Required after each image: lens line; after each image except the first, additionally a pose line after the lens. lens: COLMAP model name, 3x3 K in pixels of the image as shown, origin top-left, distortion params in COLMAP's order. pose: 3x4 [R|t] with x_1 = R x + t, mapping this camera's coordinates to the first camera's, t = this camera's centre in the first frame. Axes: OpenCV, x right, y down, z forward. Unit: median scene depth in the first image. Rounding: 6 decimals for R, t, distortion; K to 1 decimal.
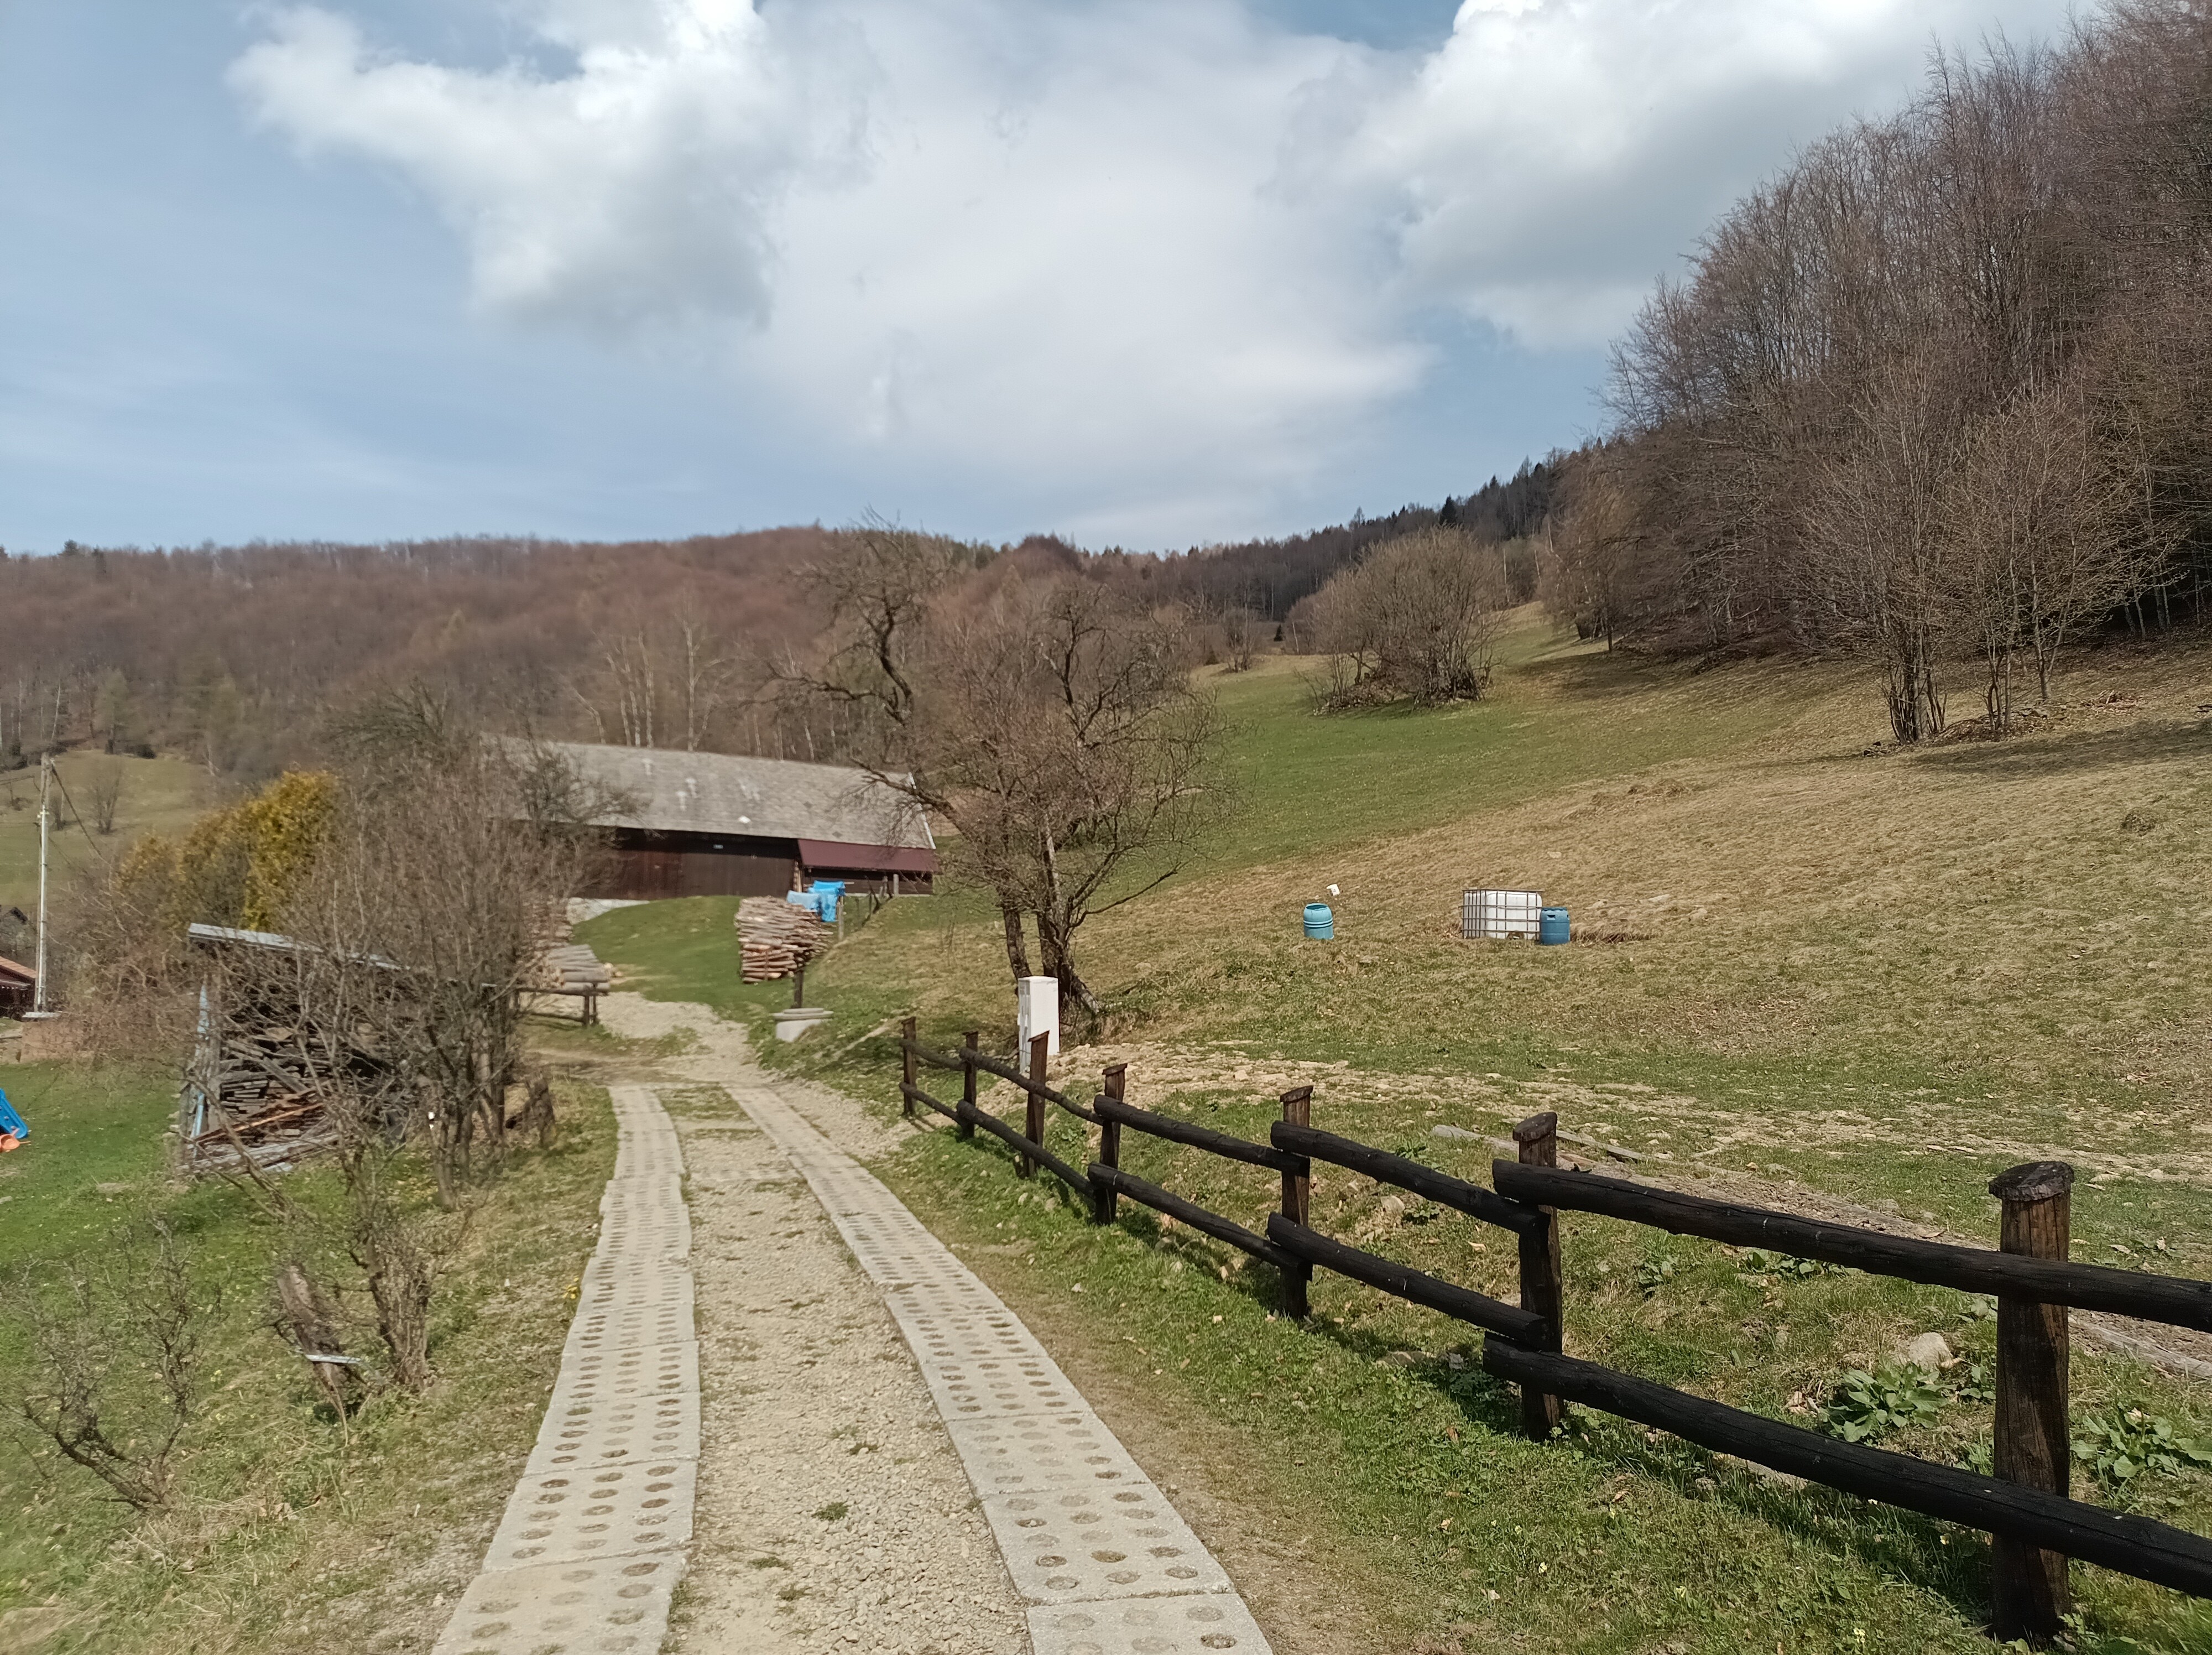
lens RADIAL K [[1495.1, 0, 1106.0], [0, 1495.1, 827.5], [0, 0, 1]] dist [0.004429, -0.003476]
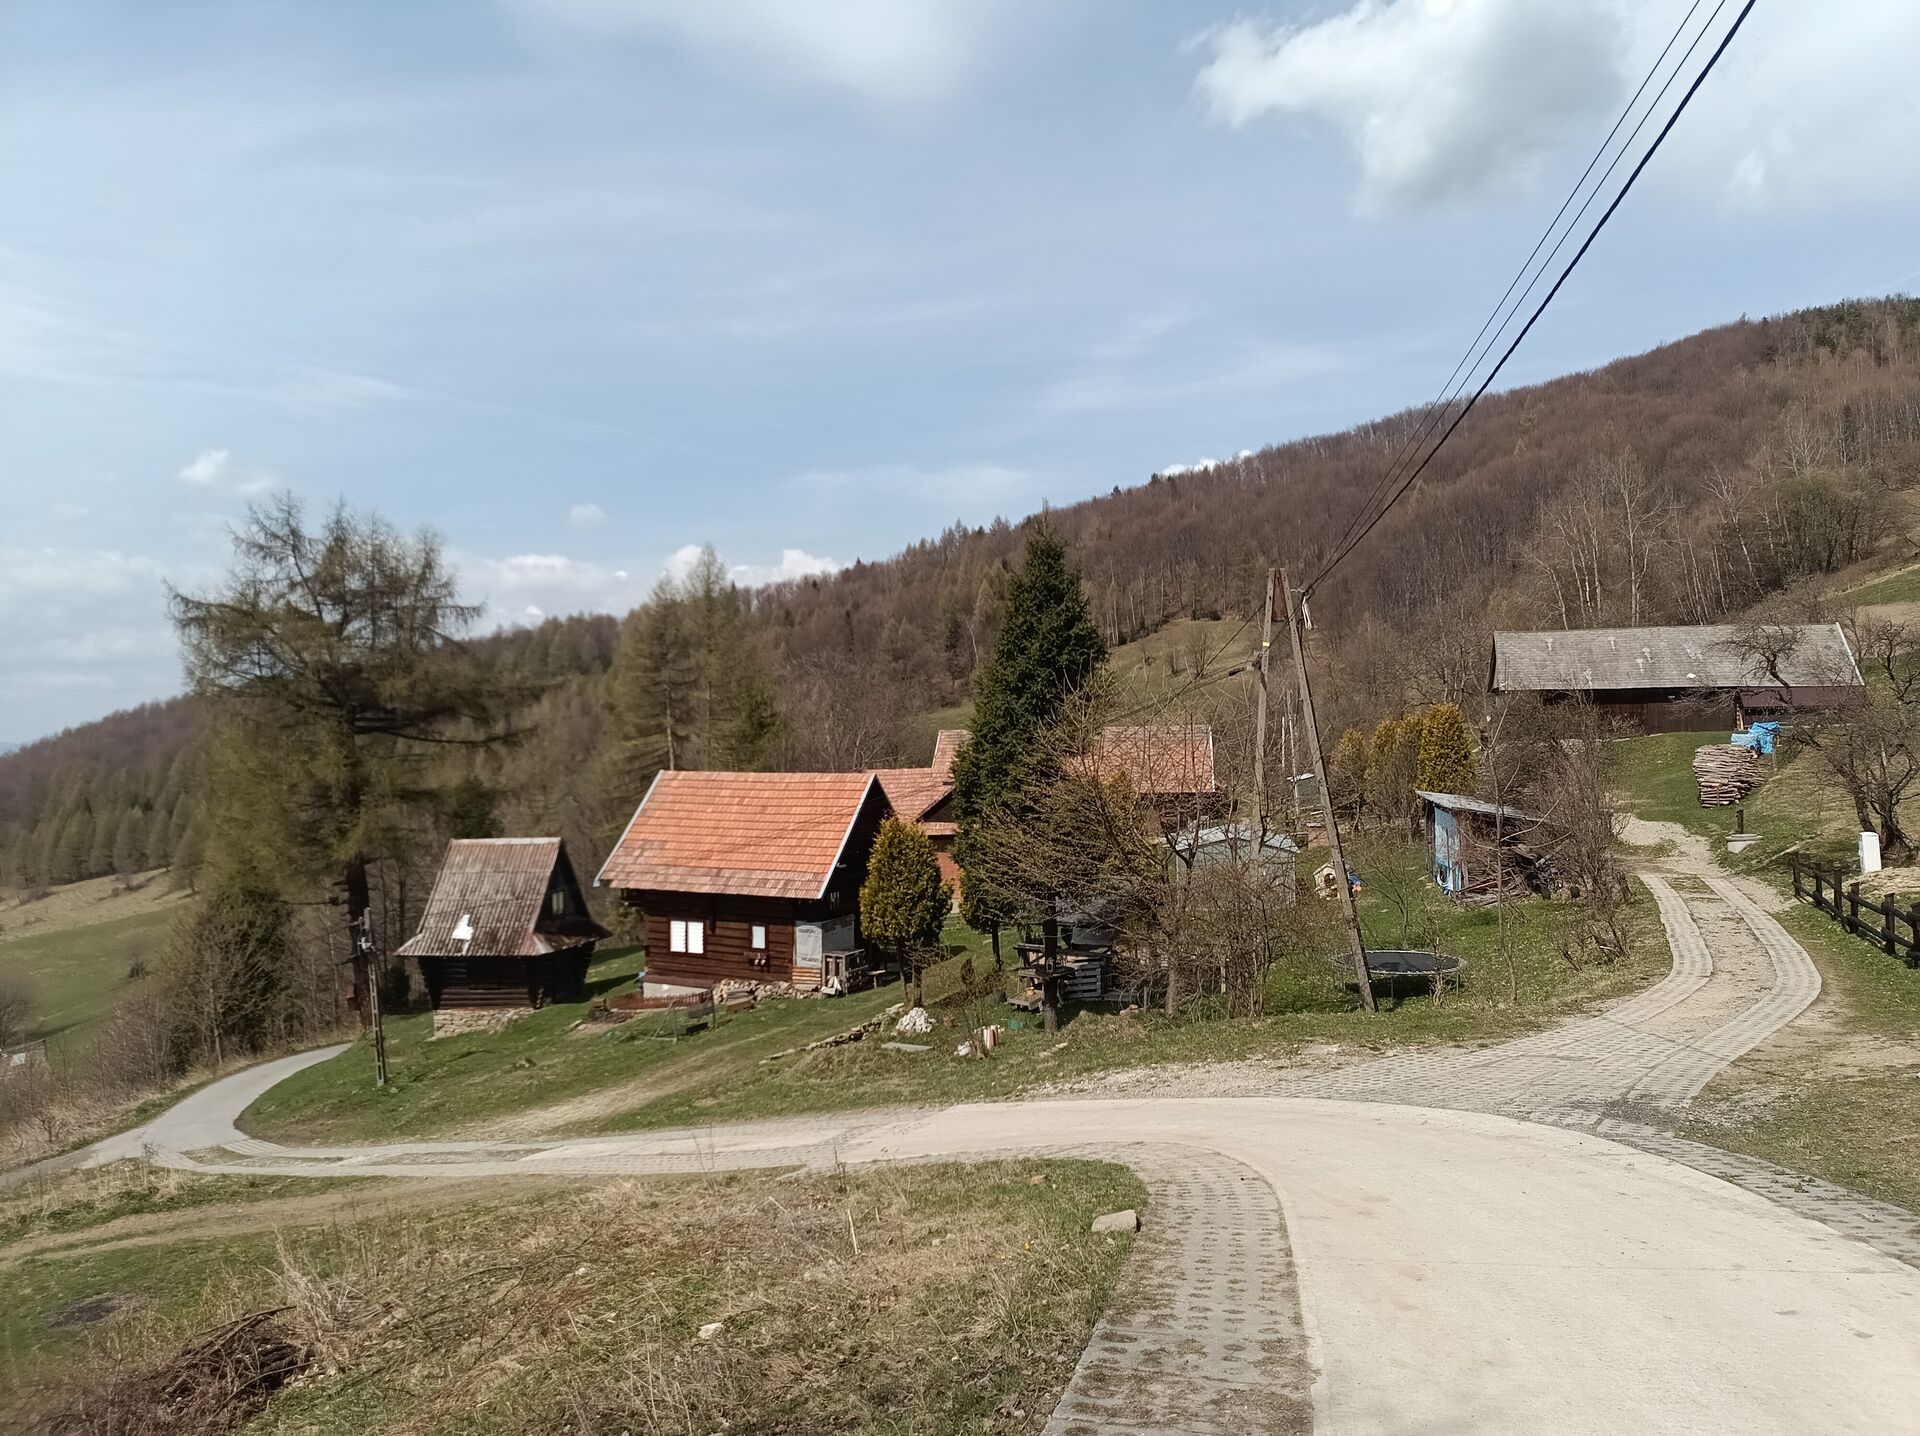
lens RADIAL K [[1351.7, 0, 960.0], [0, 1351.7, 718.0], [0, 0, 1]] dist [0.003706, 0.051033]
pose [[0.745039, -0.043018, -0.665632, 0.126339], [0.091431, 0.995085, 0.038028, -0.109886], [0.660724, -0.089192, 0.745311, -0.550622]]
